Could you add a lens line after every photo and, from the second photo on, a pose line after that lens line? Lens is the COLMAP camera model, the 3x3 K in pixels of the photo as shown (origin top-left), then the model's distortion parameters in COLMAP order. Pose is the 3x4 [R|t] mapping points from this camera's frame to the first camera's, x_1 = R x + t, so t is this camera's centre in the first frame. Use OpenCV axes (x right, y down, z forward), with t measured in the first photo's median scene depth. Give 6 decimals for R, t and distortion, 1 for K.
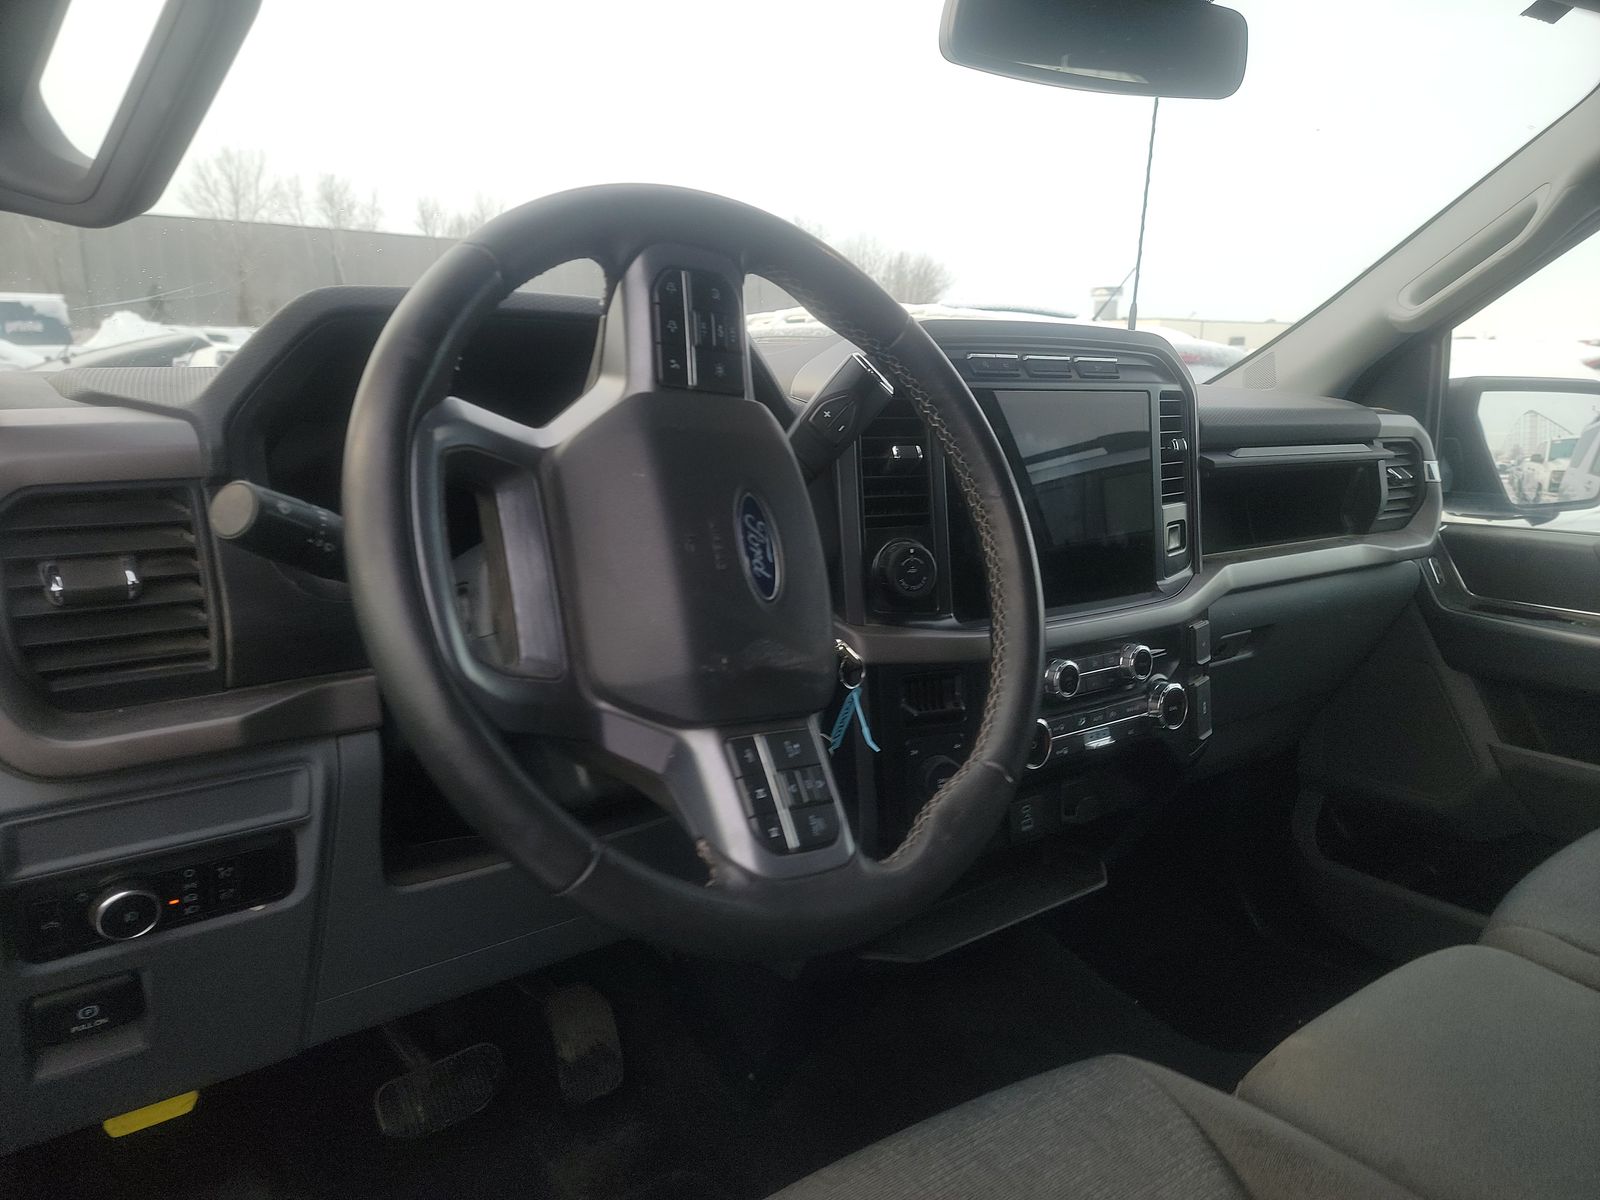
lens RADIAL K [[1107.3, 0, 807.1], [0, 1107.3, 627.3], [0, 0, 1]] dist [0.082909, -0.068256]
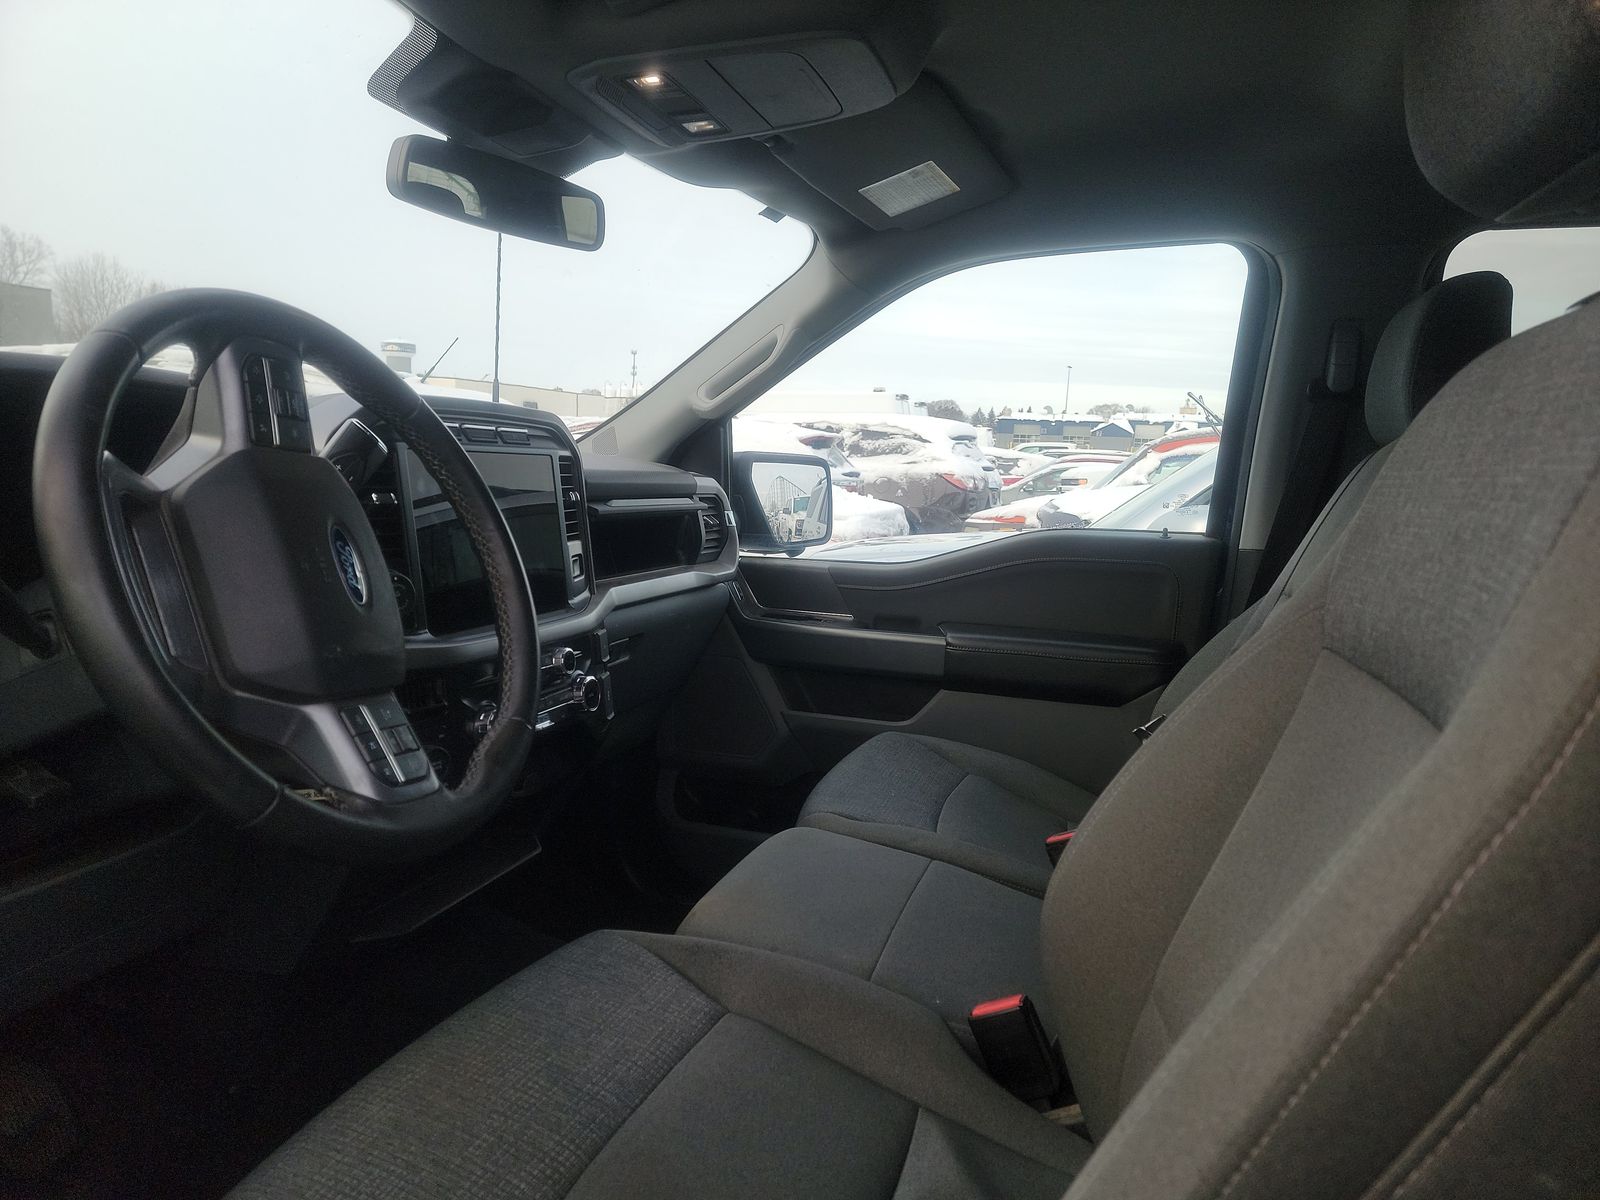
lens RADIAL K [[1107.3, 0, 806.3], [0, 1107.3, 602.9], [0, 0, 1]] dist [0.082909, -0.068256]
pose [[0.825975, -0.049904, 0.561493, -0.192230], [0.089351, 0.995072, -0.042999, 0.043795], [-0.556580, 0.085686, 0.826363, -0.231113]]
